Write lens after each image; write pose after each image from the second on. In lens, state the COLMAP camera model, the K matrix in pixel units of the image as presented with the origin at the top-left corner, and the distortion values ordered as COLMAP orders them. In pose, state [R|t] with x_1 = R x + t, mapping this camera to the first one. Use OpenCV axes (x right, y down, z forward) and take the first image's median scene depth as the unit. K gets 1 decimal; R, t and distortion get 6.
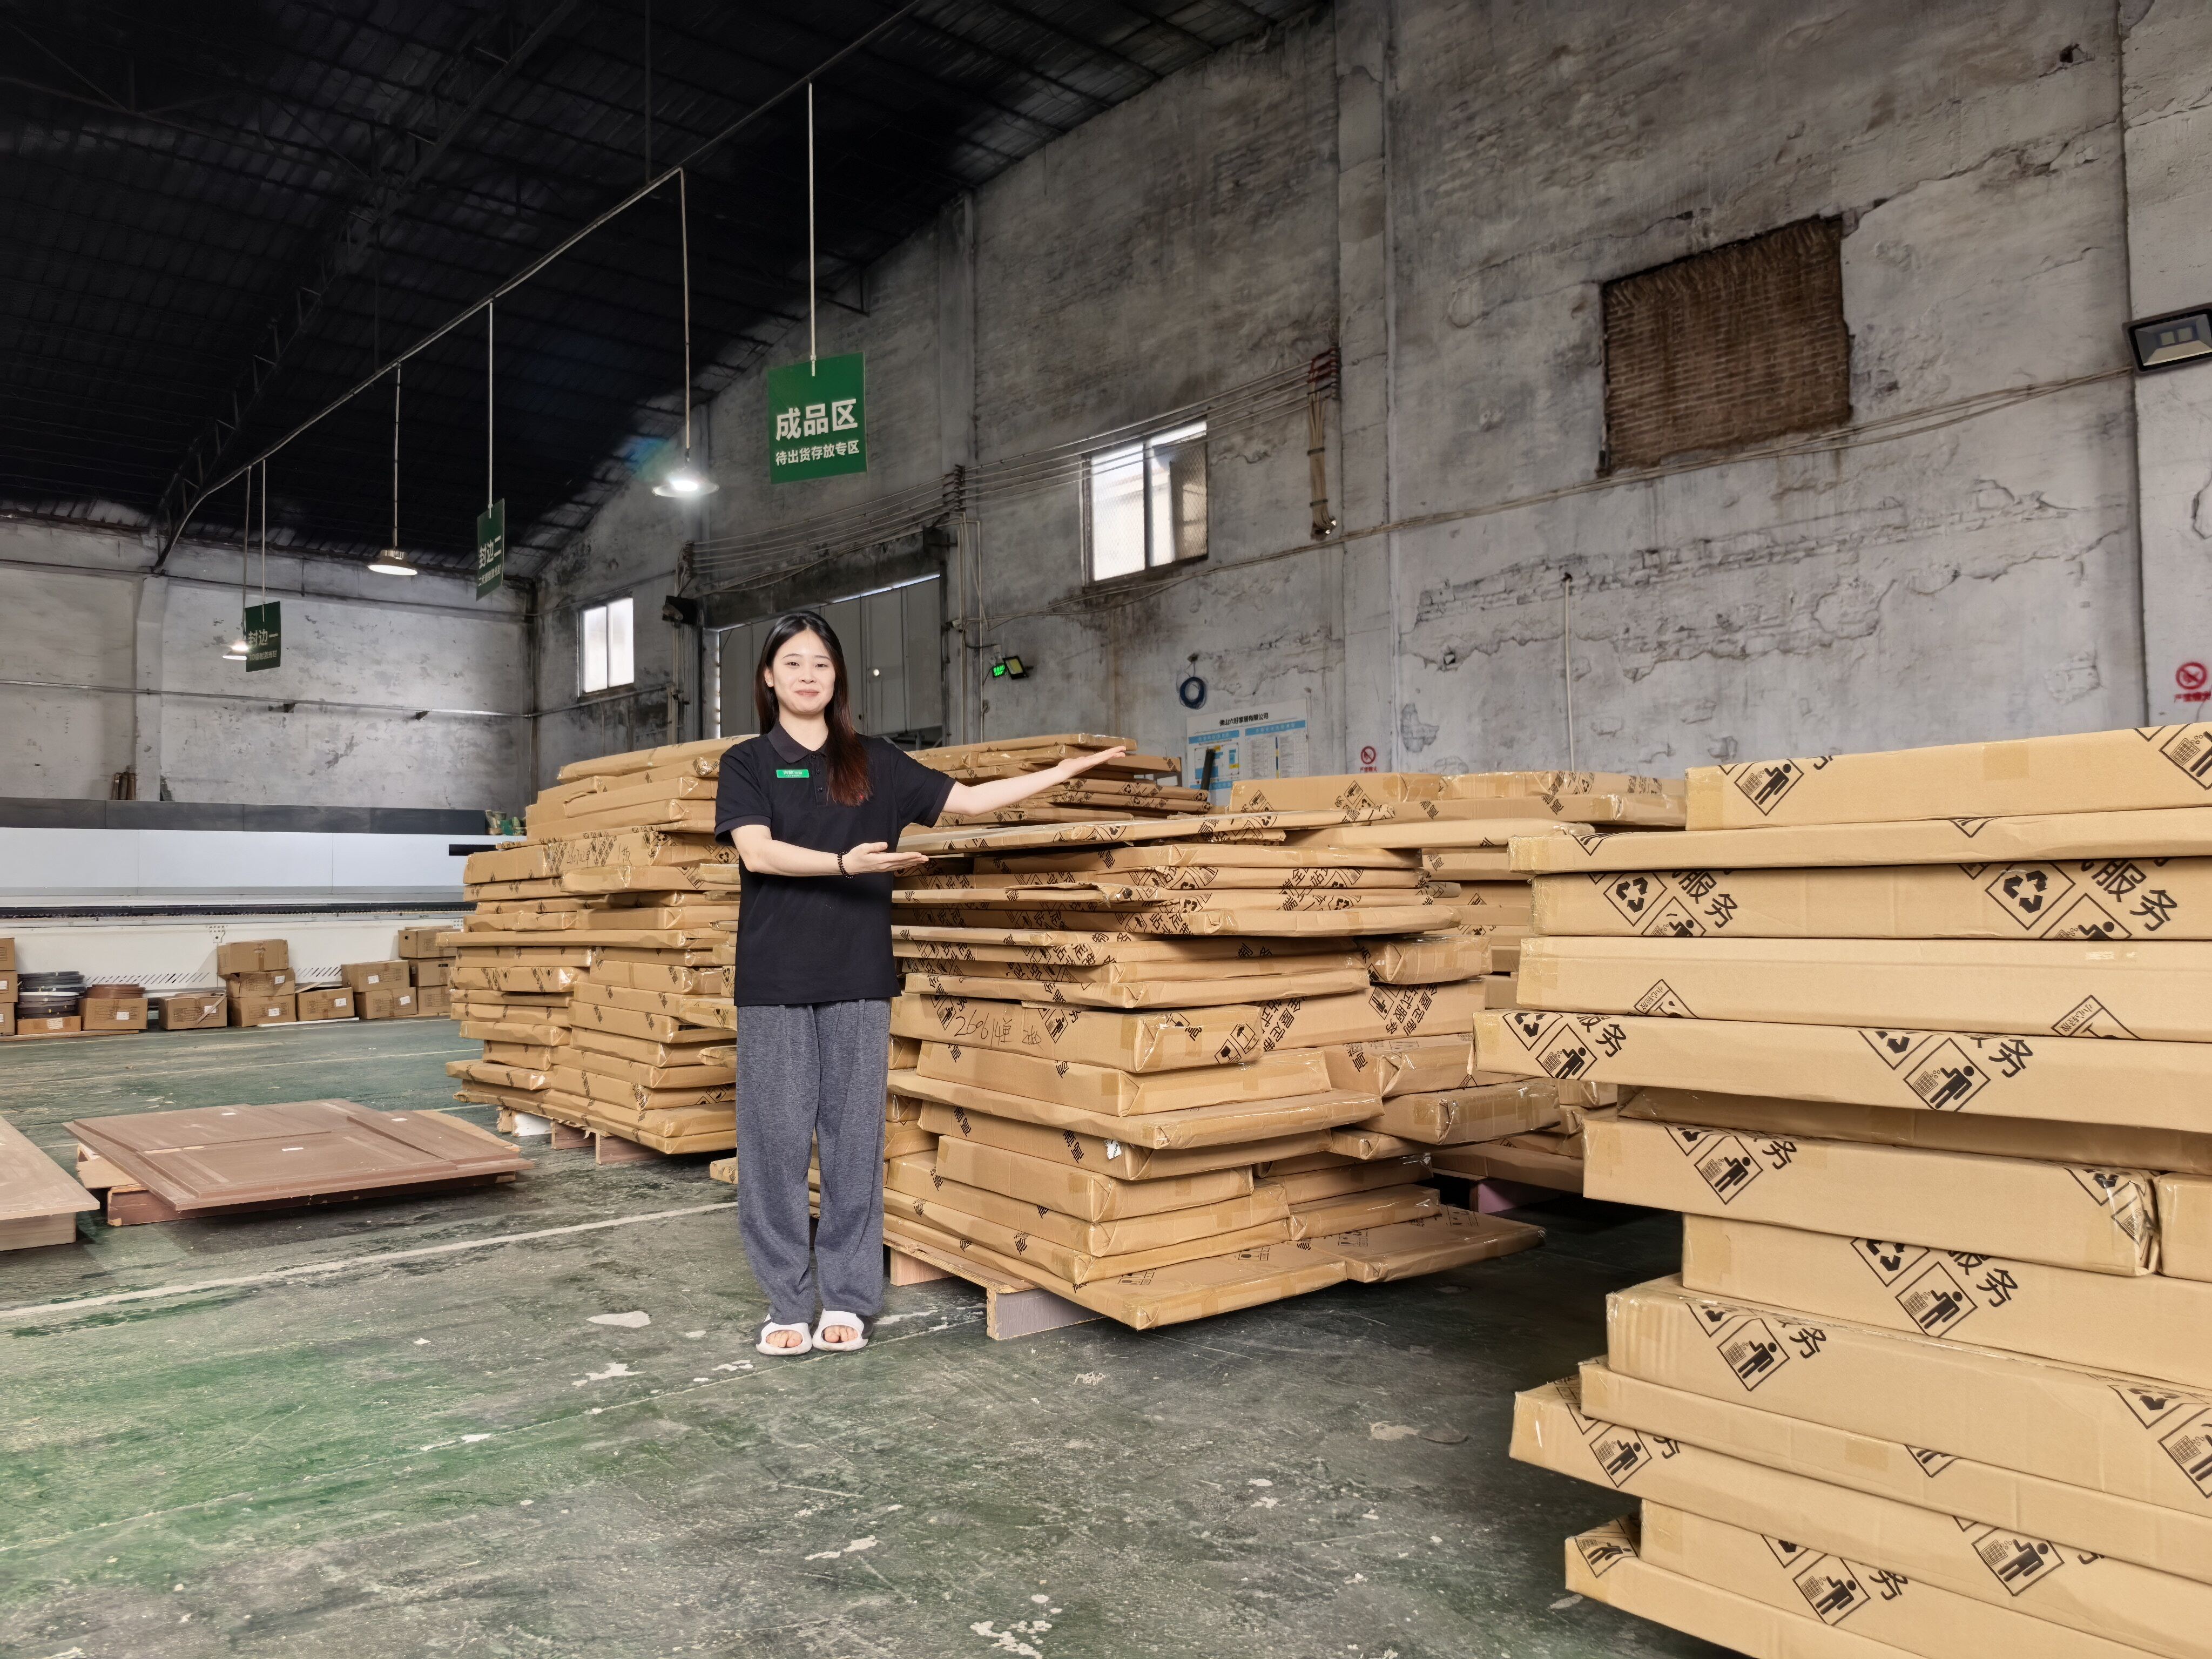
lens RADIAL K [[1588.1, 0, 1115.4], [0, 1588.1, 827.2], [0, 0, 1]] dist [0.100286, -0.156603]
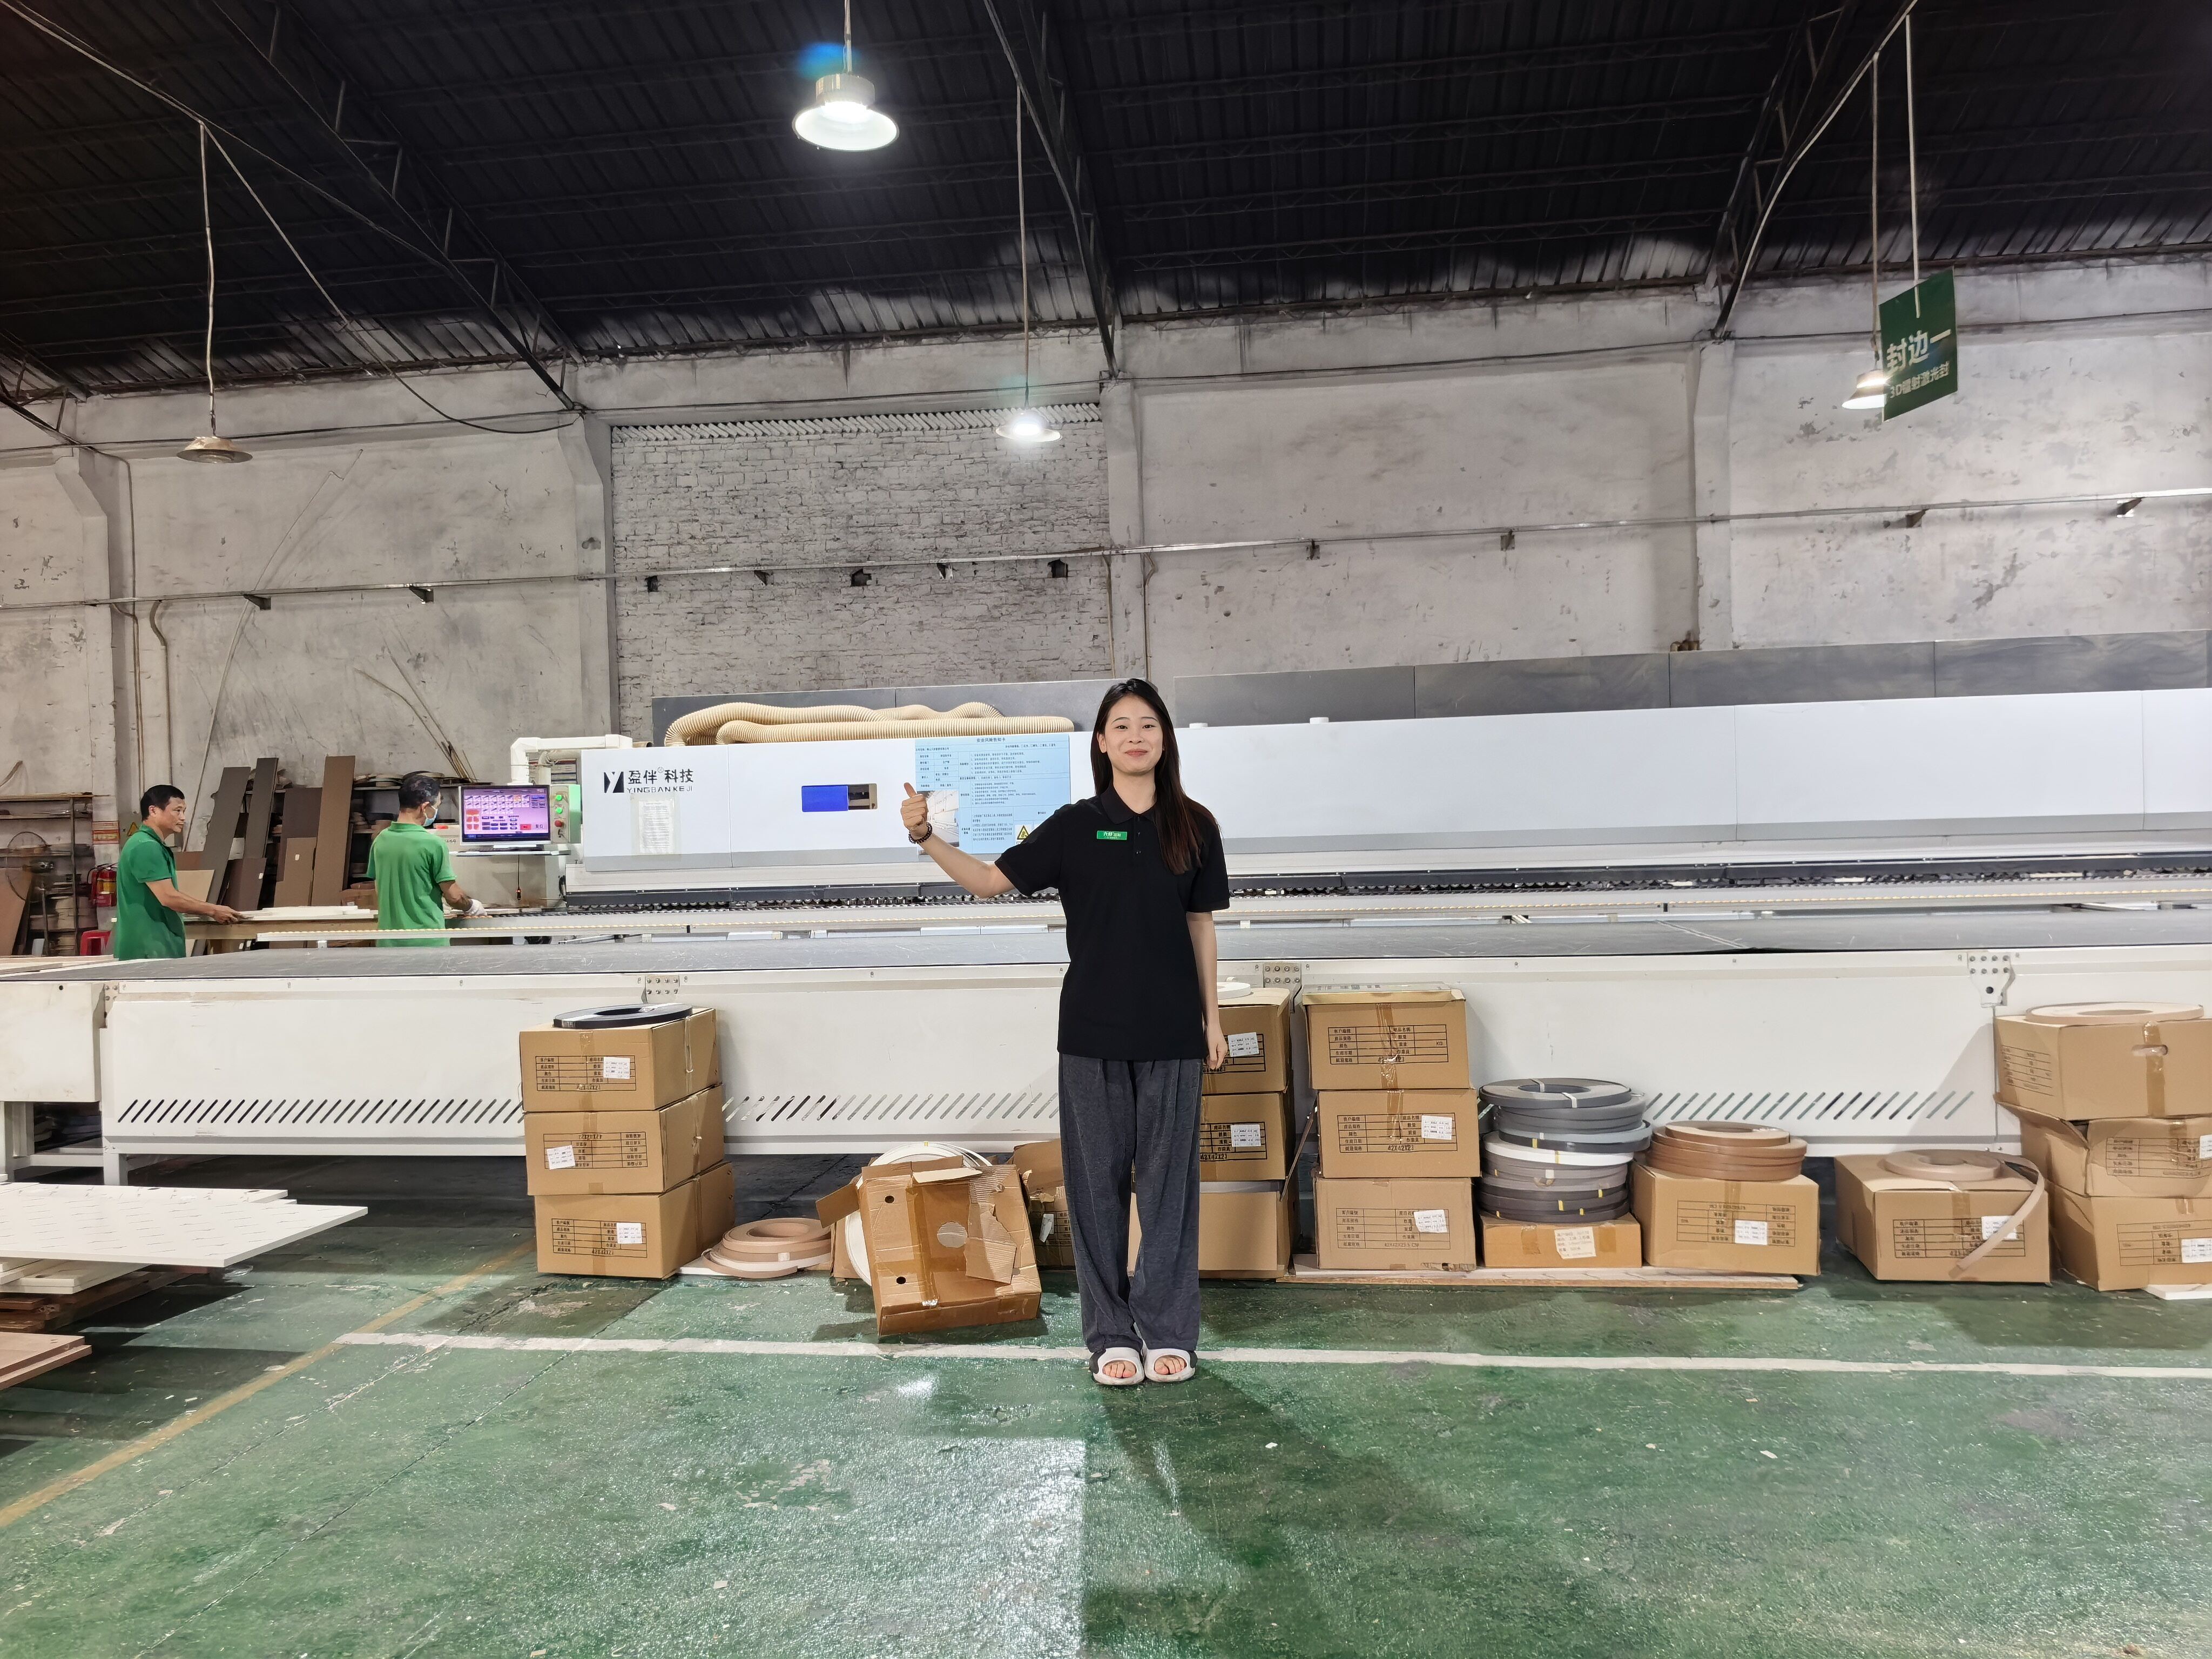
lens RADIAL K [[1588.1, 0, 1115.4], [0, 1588.1, 827.2], [0, 0, 1]] dist [0.100286, -0.156603]
pose [[0.633871, 0.000433, -0.773438, -0.232427], [0.050934, 0.997806, 0.042301, 0.004996], [0.771760, -0.066208, 0.632458, 0.364228]]
